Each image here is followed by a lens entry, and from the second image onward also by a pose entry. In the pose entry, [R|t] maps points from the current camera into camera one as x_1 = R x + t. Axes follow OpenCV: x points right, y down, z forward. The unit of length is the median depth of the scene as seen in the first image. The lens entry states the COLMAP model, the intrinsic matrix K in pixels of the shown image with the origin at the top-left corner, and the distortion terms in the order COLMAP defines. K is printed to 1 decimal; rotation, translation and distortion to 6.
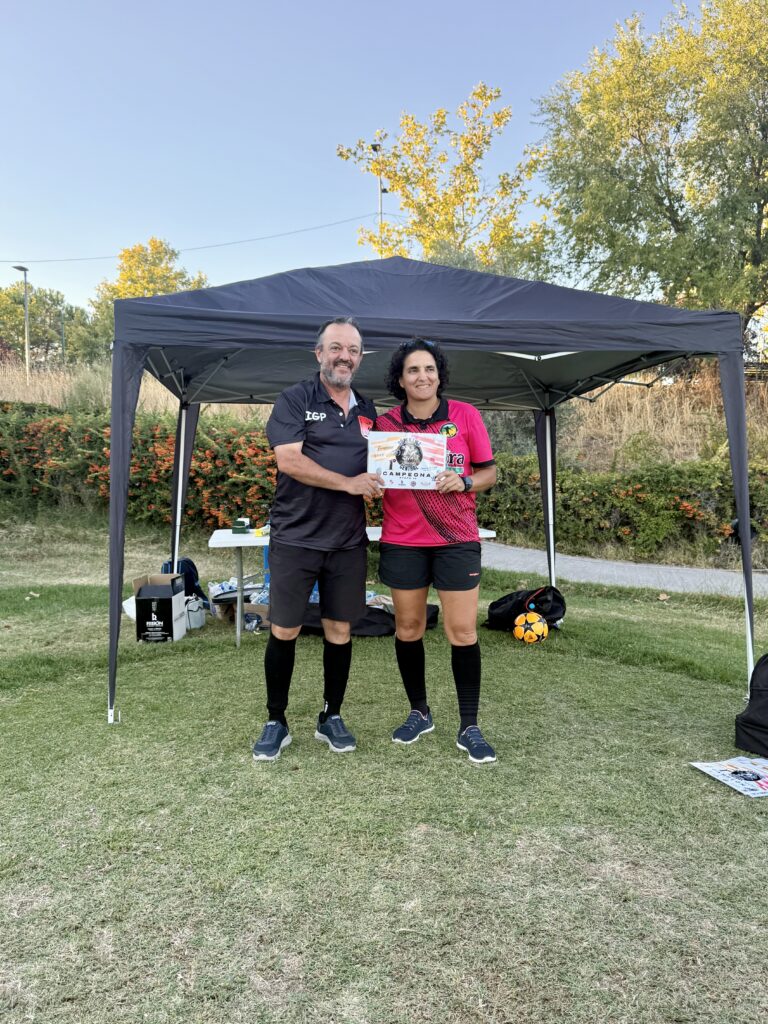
lens RADIAL K [[859.1, 0, 384.4], [0, 859.1, 514.2], [0, 0, 1]] dist [0.167468, -0.373327]
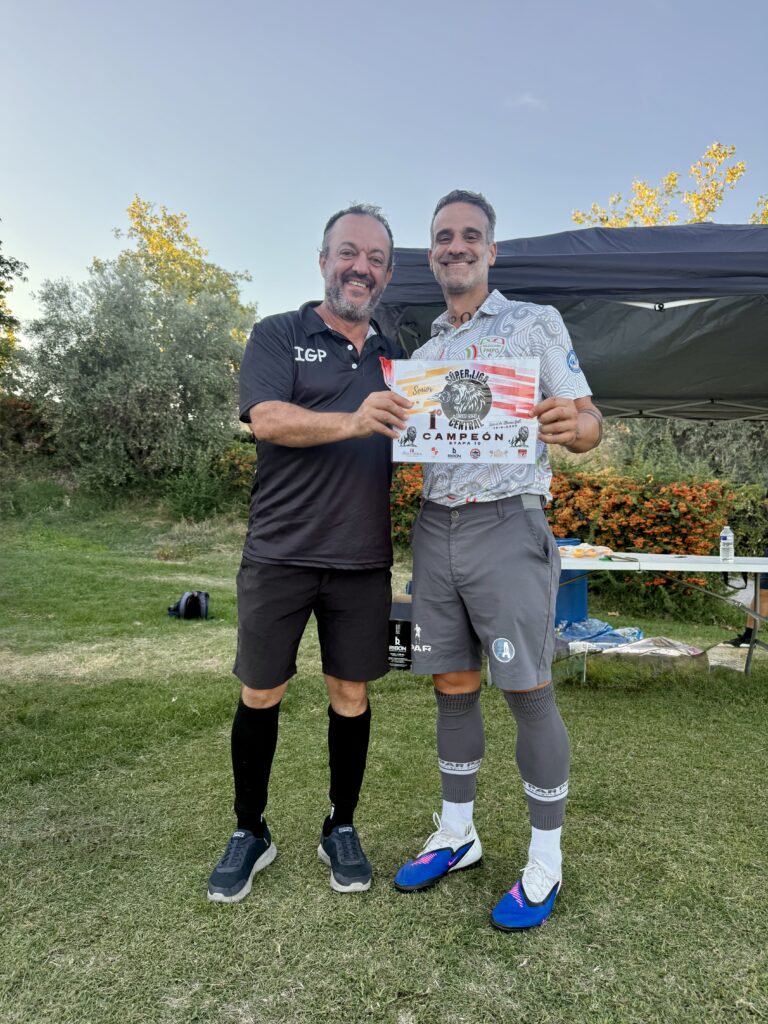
lens RADIAL K [[727.8, 0, 384.1], [0, 727.8, 516.9], [0, 0, 1]] dist [0.090572, -0.162972]
pose [[0.960391, 0.028324, -0.277212, -0.034091], [-0.038031, 0.998835, -0.029701, 0.005292], [0.276048, 0.039067, 0.960350, 0.124953]]
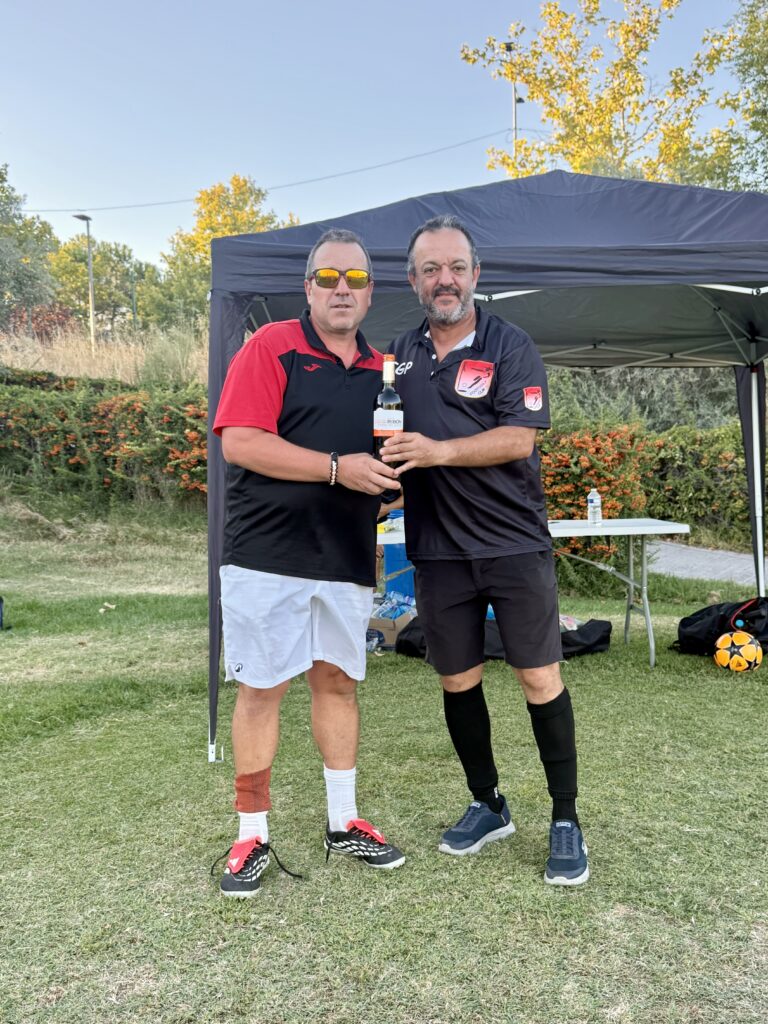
lens RADIAL K [[1070.0, 0, 383.7], [0, 1070.0, 514.8], [0, 0, 1]] dist [0.173053, -0.382881]
pose [[0.992181, -0.007580, -0.124574, -0.009304], [0.008157, 0.999958, 0.004121, 0.002379], [0.124538, -0.005105, 0.992202, 0.008282]]
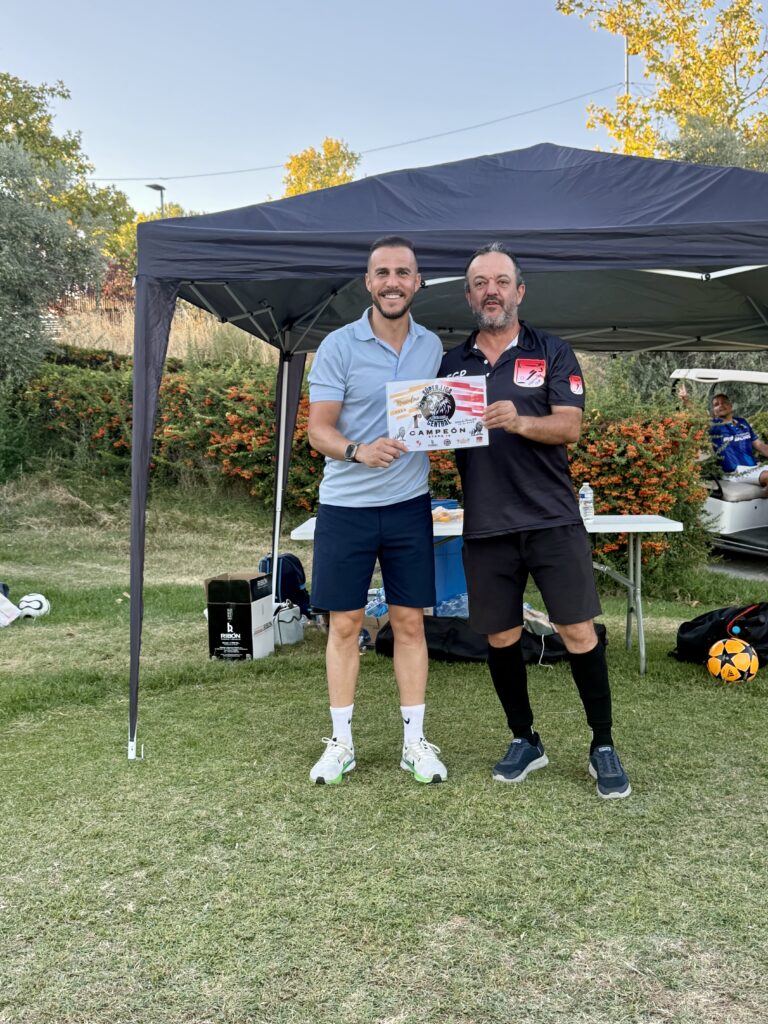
lens RADIAL K [[1151.8, 0, 385.2], [0, 1151.8, 510.0], [0, 0, 1]] dist [0.187205, -0.427164]
pose [[0.977077, 0.007648, -0.212747, 0.044899], [-0.005531, 0.999929, 0.010546, 0.000235], [0.212812, -0.009128, 0.977051, 0.005301]]
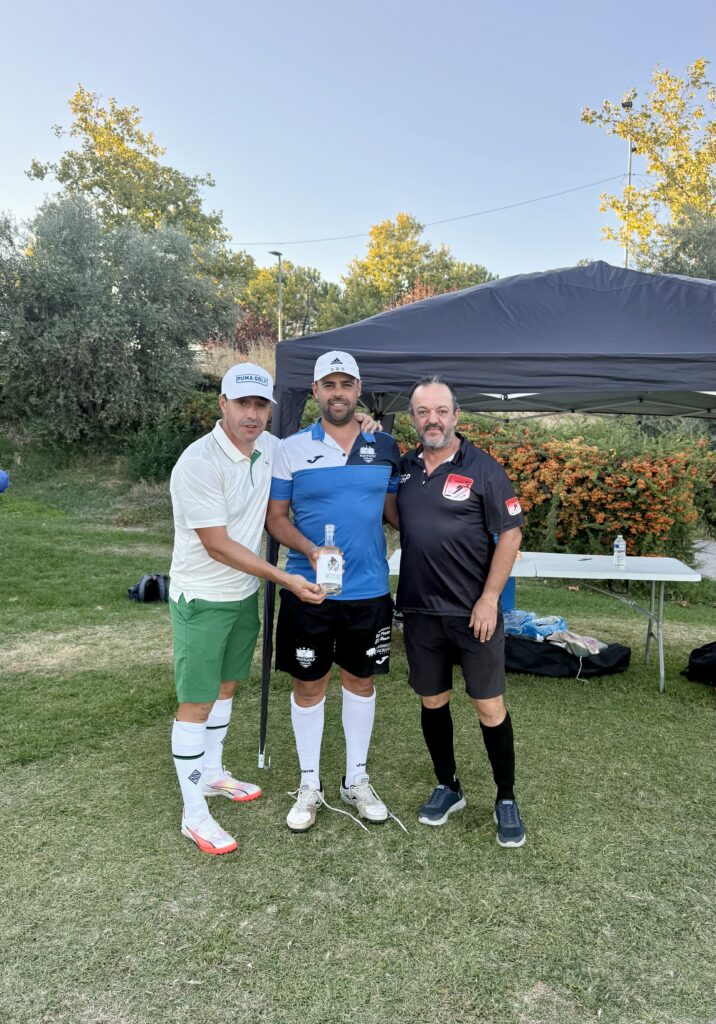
lens RADIAL K [[835.2, 0, 373.7], [0, 835.2, 526.4], [0, 0, 1]] dist [0.139276, -0.277757]
pose [[0.959243, 0.049032, -0.278296, 0.022756], [-0.033264, 0.997577, 0.061103, -0.033846], [0.280618, -0.049356, 0.958550, 0.038906]]
